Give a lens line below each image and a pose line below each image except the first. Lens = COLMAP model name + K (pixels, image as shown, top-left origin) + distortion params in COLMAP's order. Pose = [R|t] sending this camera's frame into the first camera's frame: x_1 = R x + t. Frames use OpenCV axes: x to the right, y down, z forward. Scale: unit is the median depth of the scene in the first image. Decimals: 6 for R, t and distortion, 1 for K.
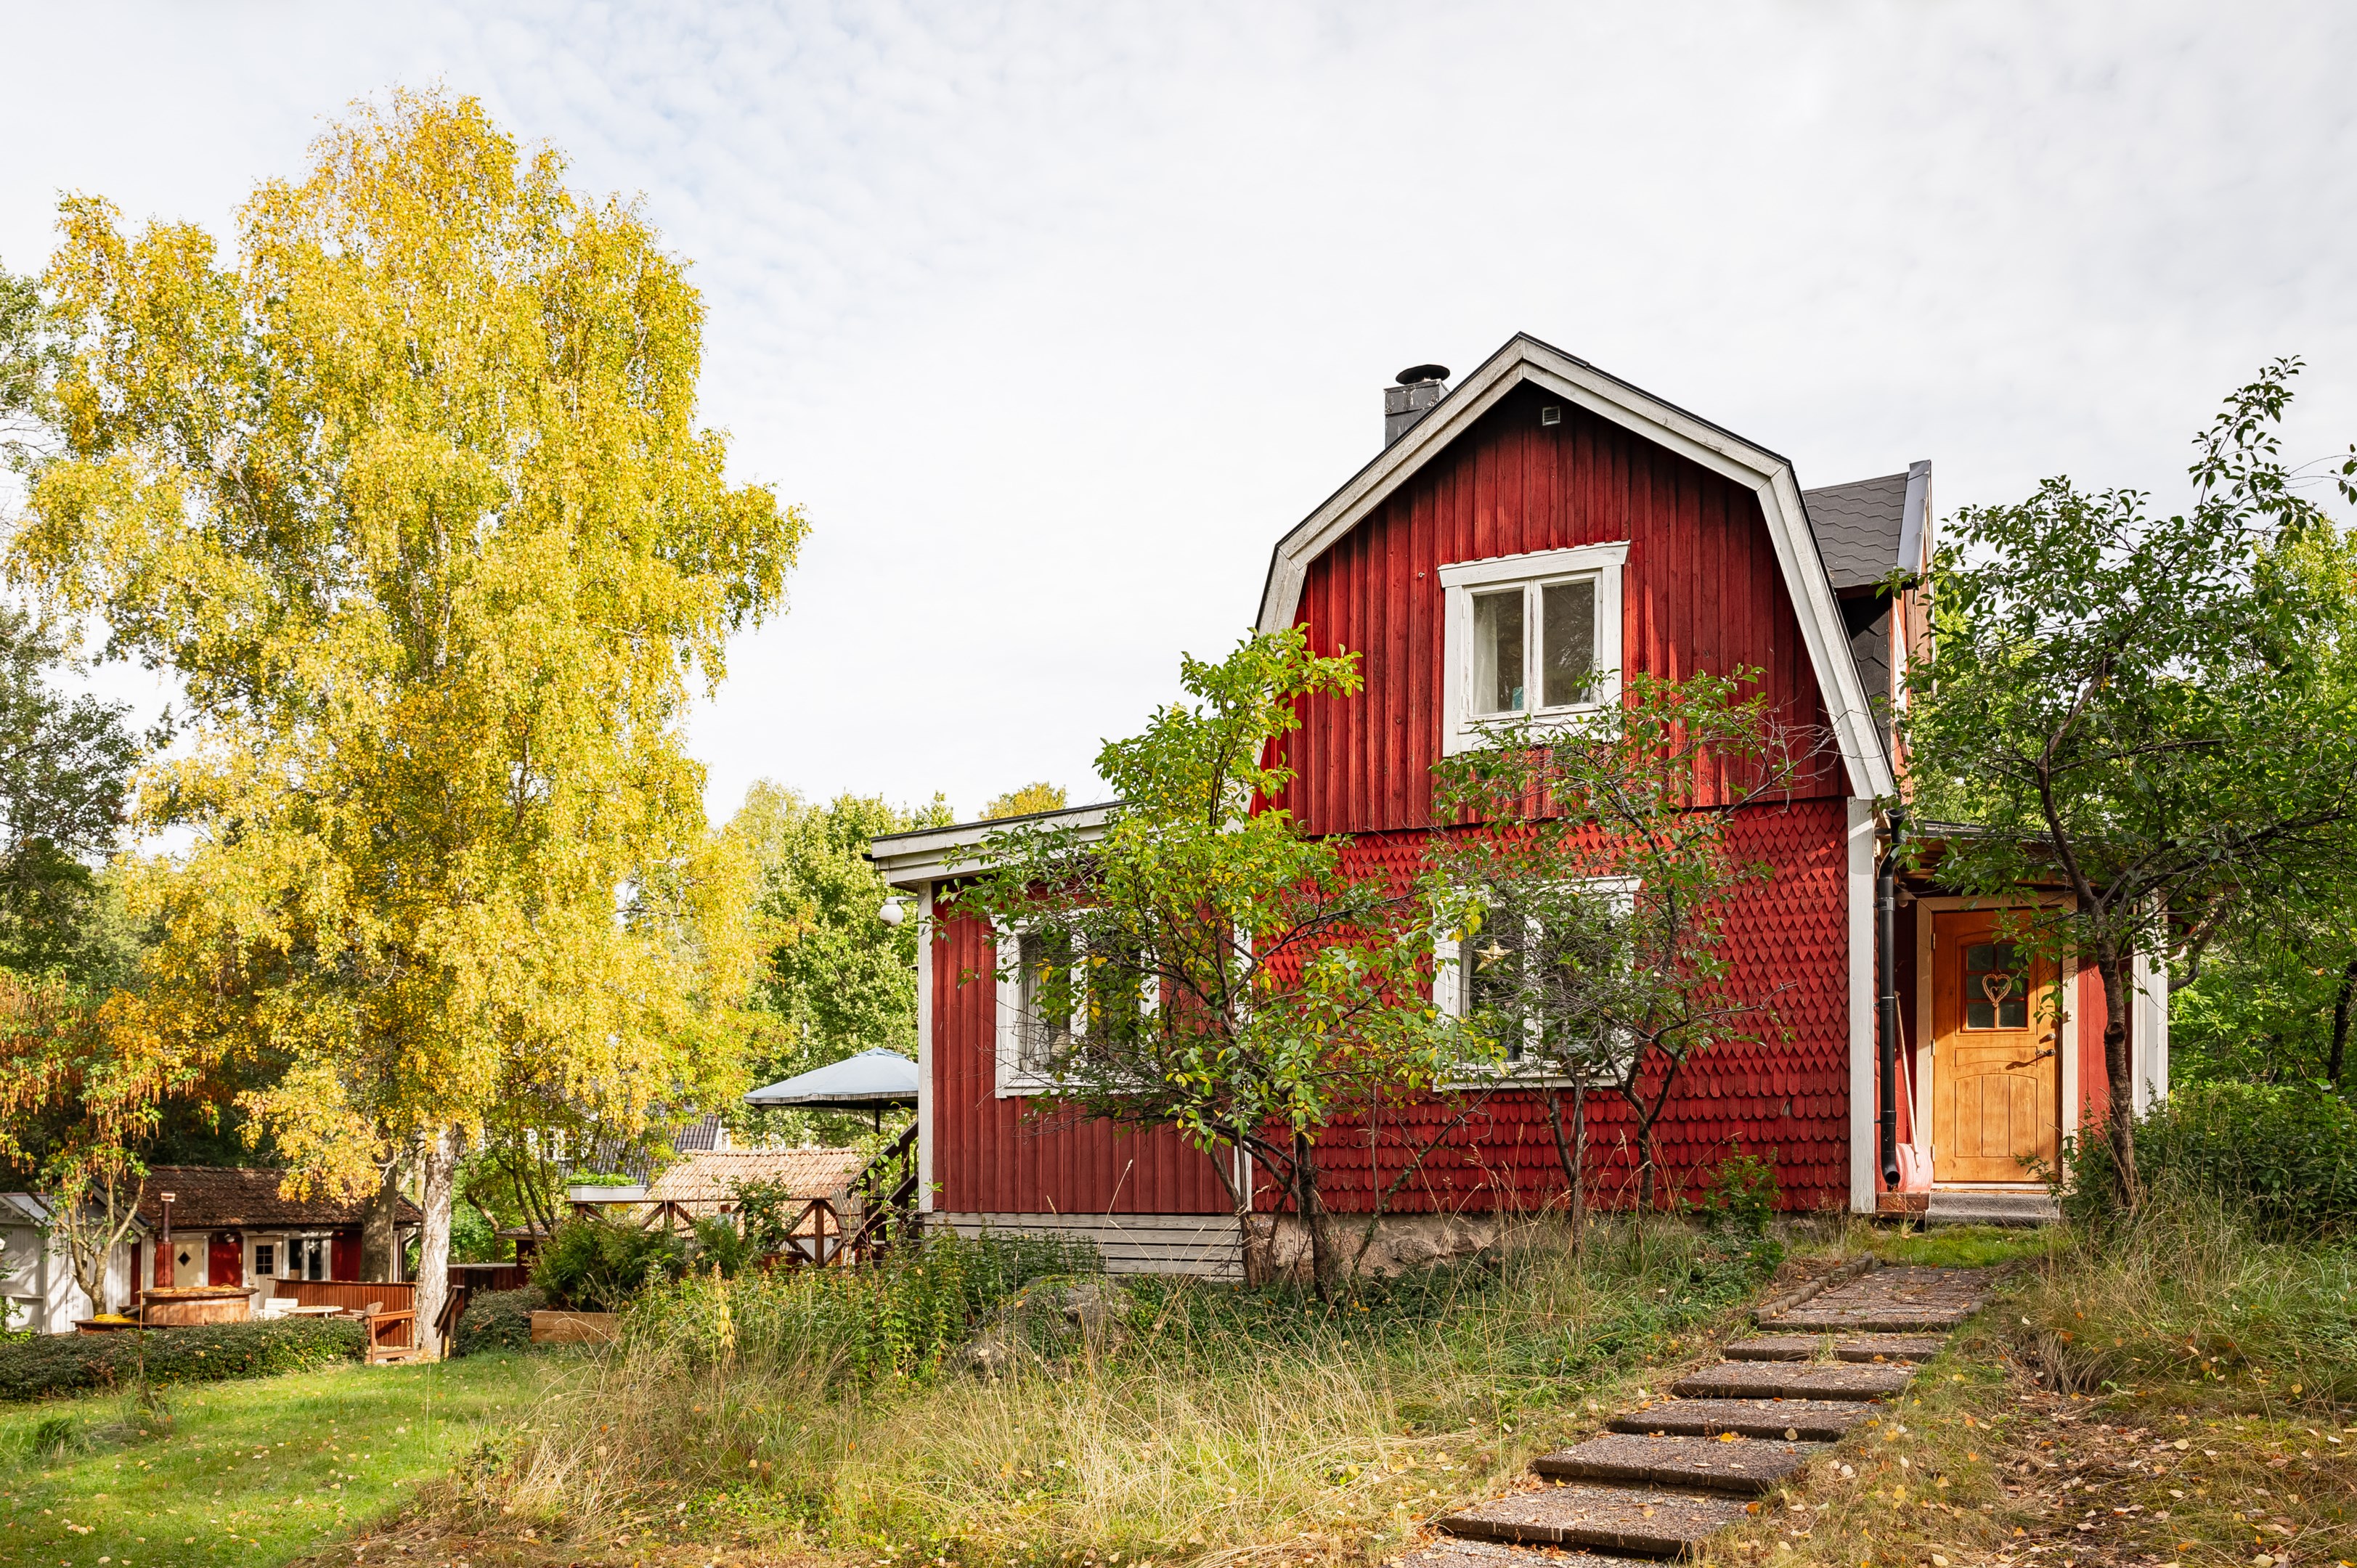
lens RADIAL K [[1916.6, 0, 1178.5], [0, 1916.6, 784.0], [0, 0, 1]] dist [-0.003531, -0.001917]
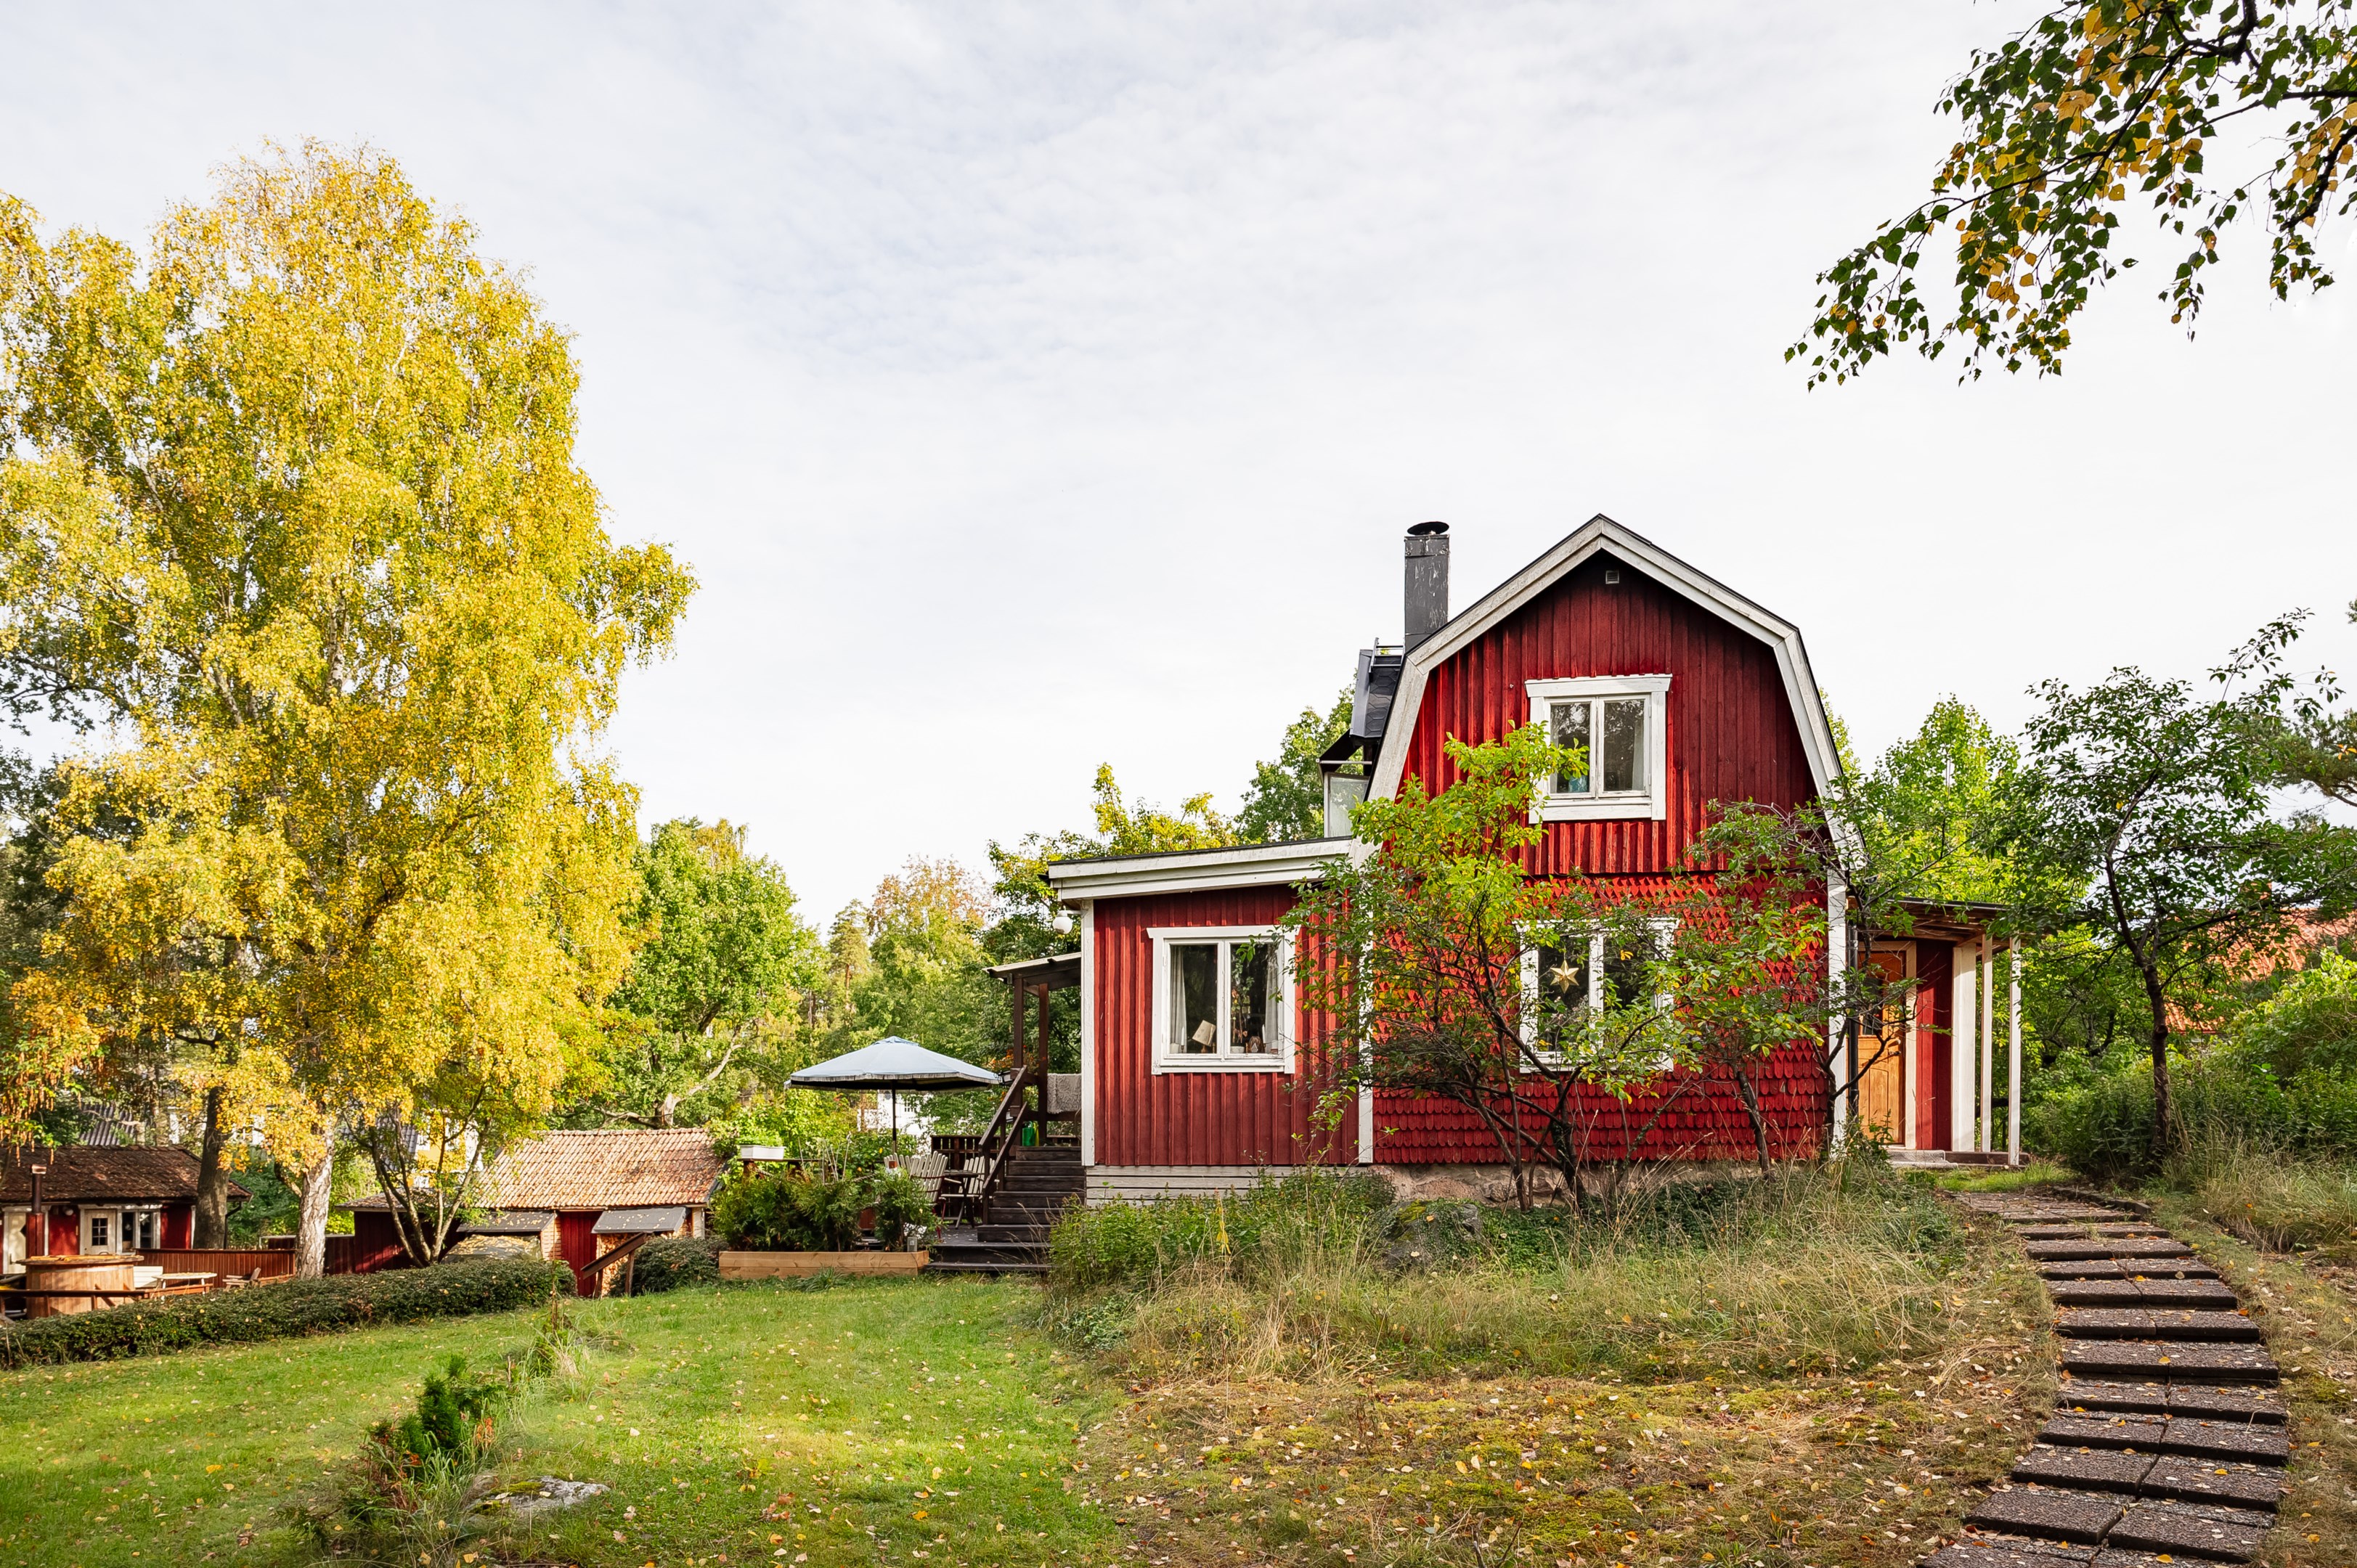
lens RADIAL K [[1631.6, 0, 1184.6], [0, 1631.6, 829.7], [0, 0, 1]] dist [-0.002134, 0.003795]
pose [[0.963354, 0.055259, 0.262478, -0.358873], [-0.054666, 0.998459, -0.009567, 0.013072], [-0.262602, -0.005132, 0.964891, -0.033965]]
